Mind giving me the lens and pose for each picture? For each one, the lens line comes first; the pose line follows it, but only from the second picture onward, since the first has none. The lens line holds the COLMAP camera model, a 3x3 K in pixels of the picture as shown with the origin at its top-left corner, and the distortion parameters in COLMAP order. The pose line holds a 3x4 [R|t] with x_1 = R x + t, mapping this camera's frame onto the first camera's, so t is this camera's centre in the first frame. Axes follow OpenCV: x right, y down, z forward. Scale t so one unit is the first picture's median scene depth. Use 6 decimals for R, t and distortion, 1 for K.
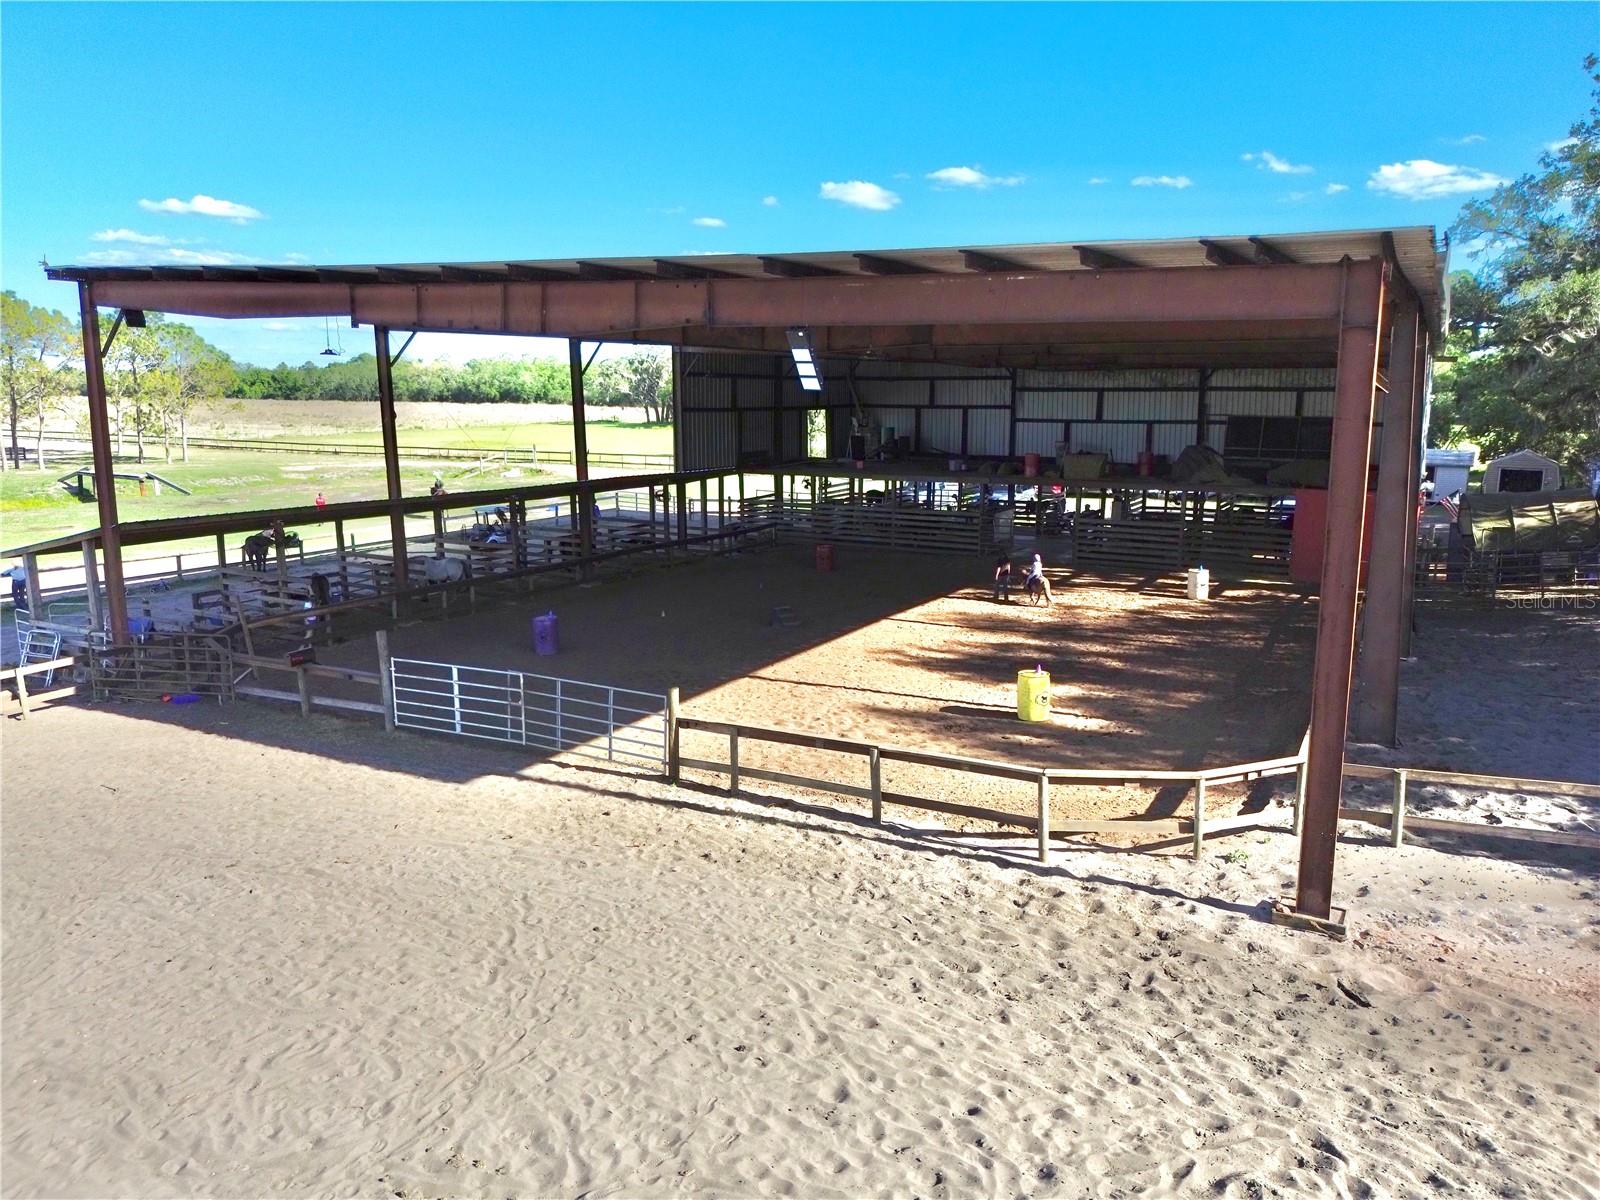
lens RADIAL K [[1129.1, 0, 785.9], [0, 1129.1, 606.3], [0, 0, 1]] dist [0.064595, -0.068975]
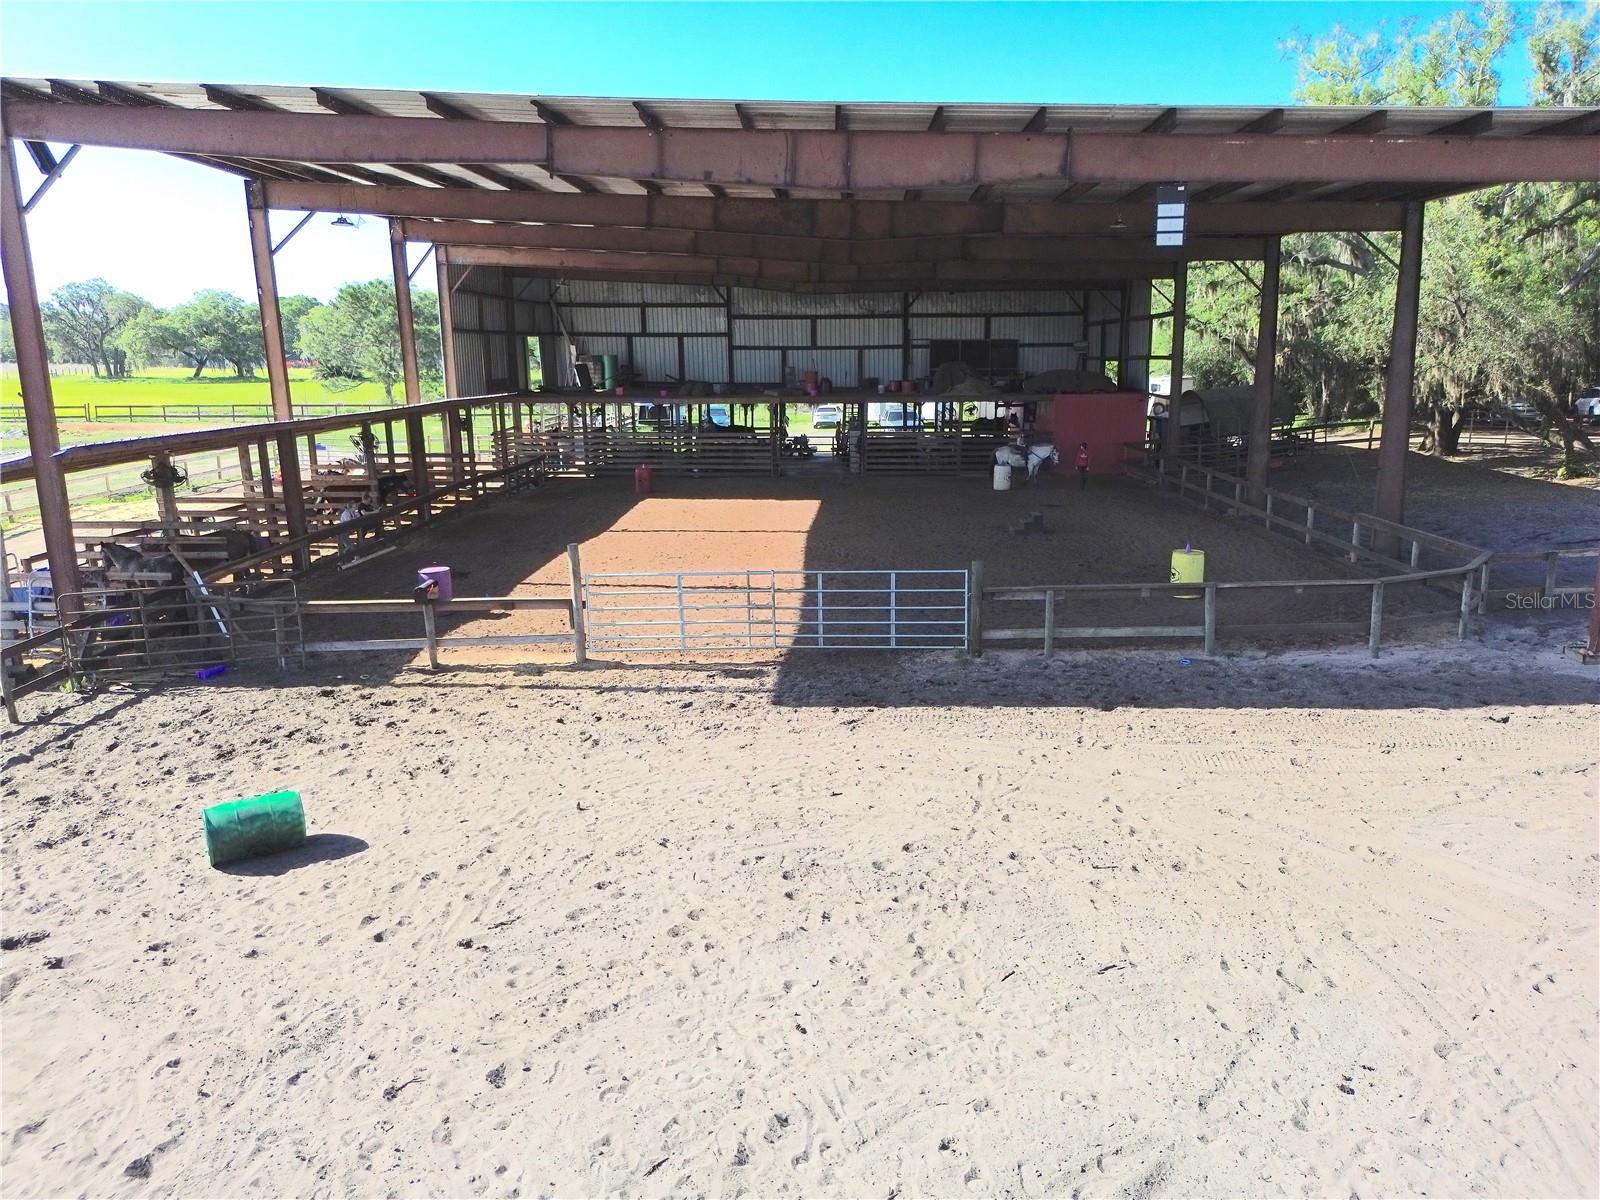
lens RADIAL K [[1129.1, 0, 792.0], [0, 1129.1, 609.7], [0, 0, 1]] dist [0.064595, -0.068975]
pose [[0.886755, -0.112021, 0.448460, -0.276752], [0.094739, 0.993639, 0.060871, 0.015207], [-0.452426, -0.011491, 0.891728, 0.077709]]
